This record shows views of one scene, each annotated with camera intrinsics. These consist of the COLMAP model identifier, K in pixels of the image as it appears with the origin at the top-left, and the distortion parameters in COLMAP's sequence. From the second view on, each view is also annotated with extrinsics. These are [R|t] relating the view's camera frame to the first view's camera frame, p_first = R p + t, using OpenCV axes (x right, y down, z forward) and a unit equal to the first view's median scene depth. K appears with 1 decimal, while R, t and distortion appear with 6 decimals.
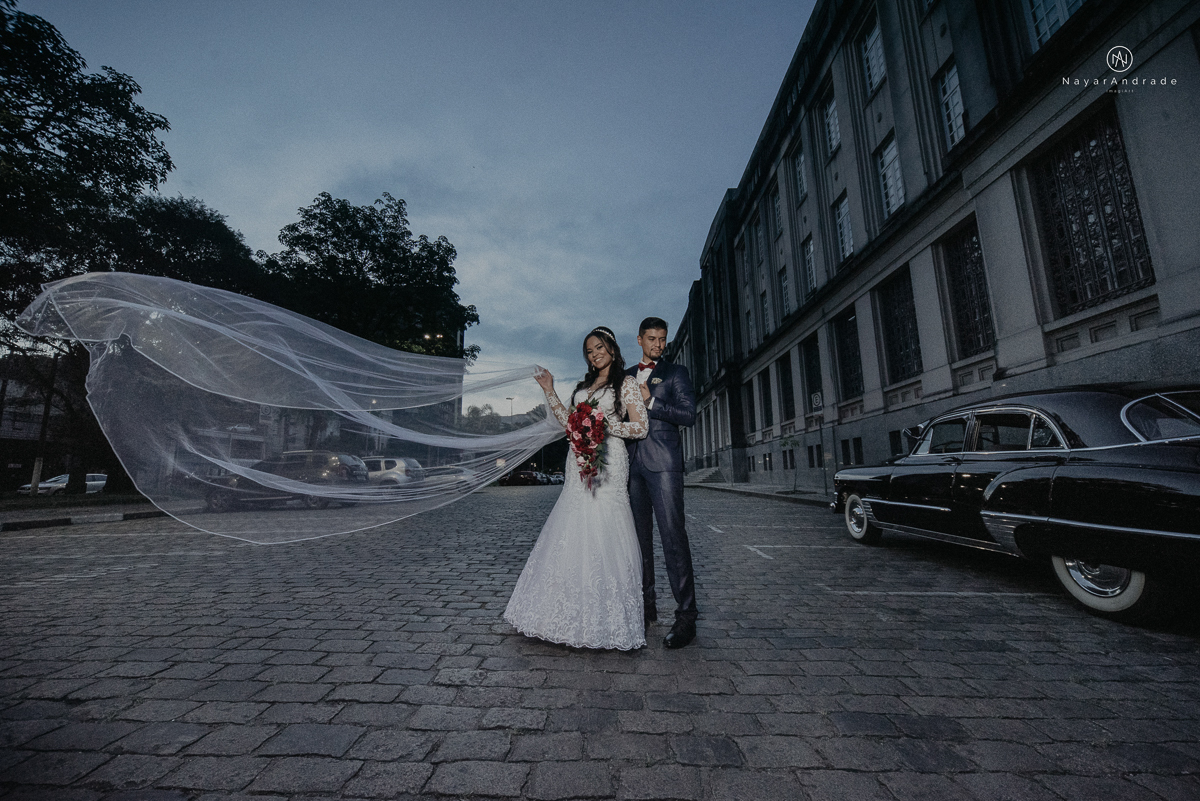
lens RADIAL K [[440.6, 0, 600.5], [0, 440.6, 414.9], [0, 0, 1]] dist [-0.003375, 0.000208]
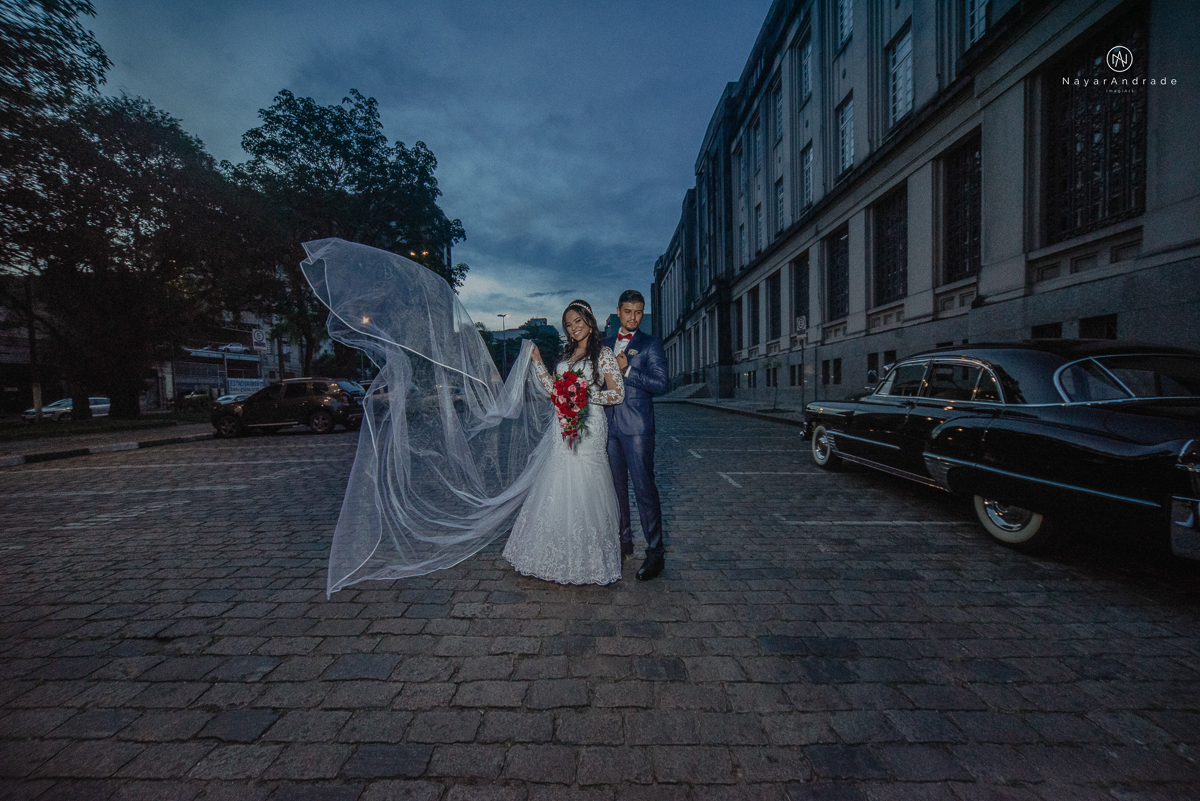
lens RADIAL K [[429.2, 0, 599.6], [0, 429.2, 410.5], [0, 0, 1]] dist [0.002383, 0.000424]
pose [[0.999845, -0.008669, 0.015334, 0.004369], [0.005626, 0.982084, 0.188362, -0.026272], [-0.016692, -0.188246, 0.981980, -0.013618]]
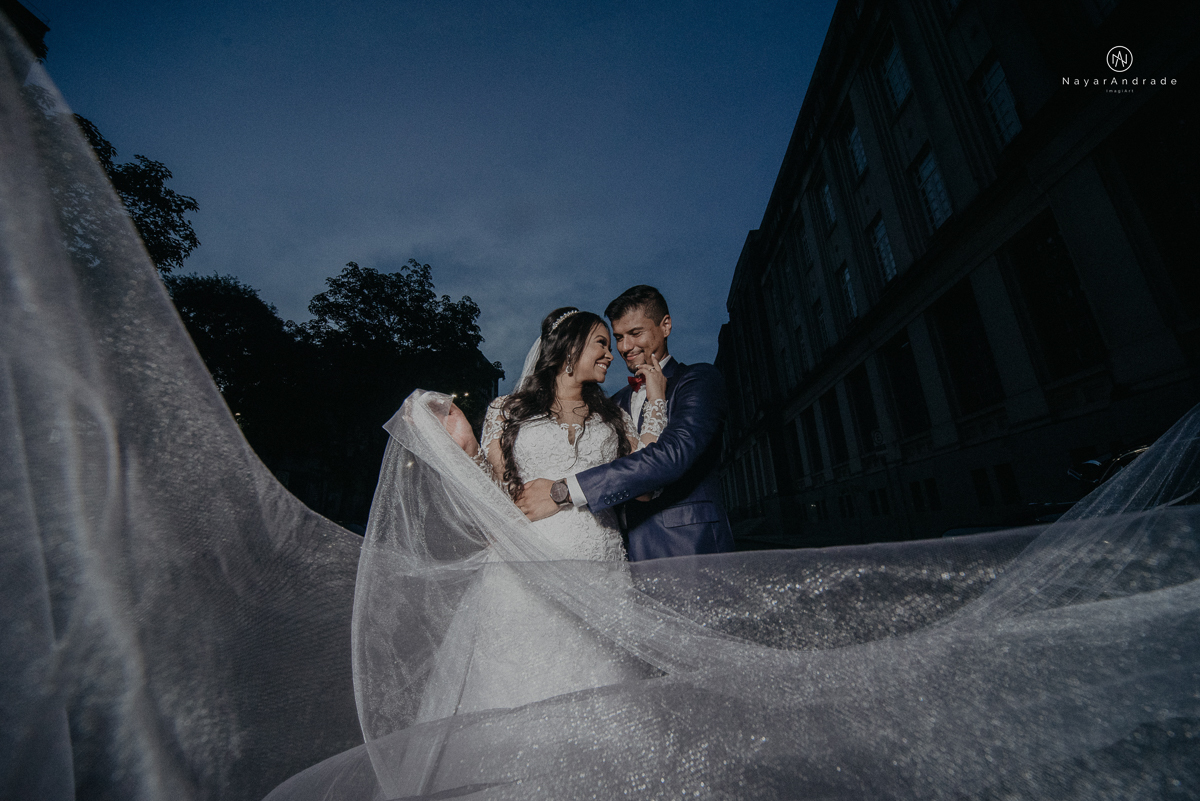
lens RADIAL K [[438.7, 0, 601.0], [0, 438.7, 414.1], [0, 0, 1]] dist [-0.007117, 0.000098]
pose [[0.995594, -0.055979, -0.075225, 0.016227], [0.046582, 0.991519, -0.121326, -0.000558], [0.081379, 0.117287, 0.989758, 0.100679]]
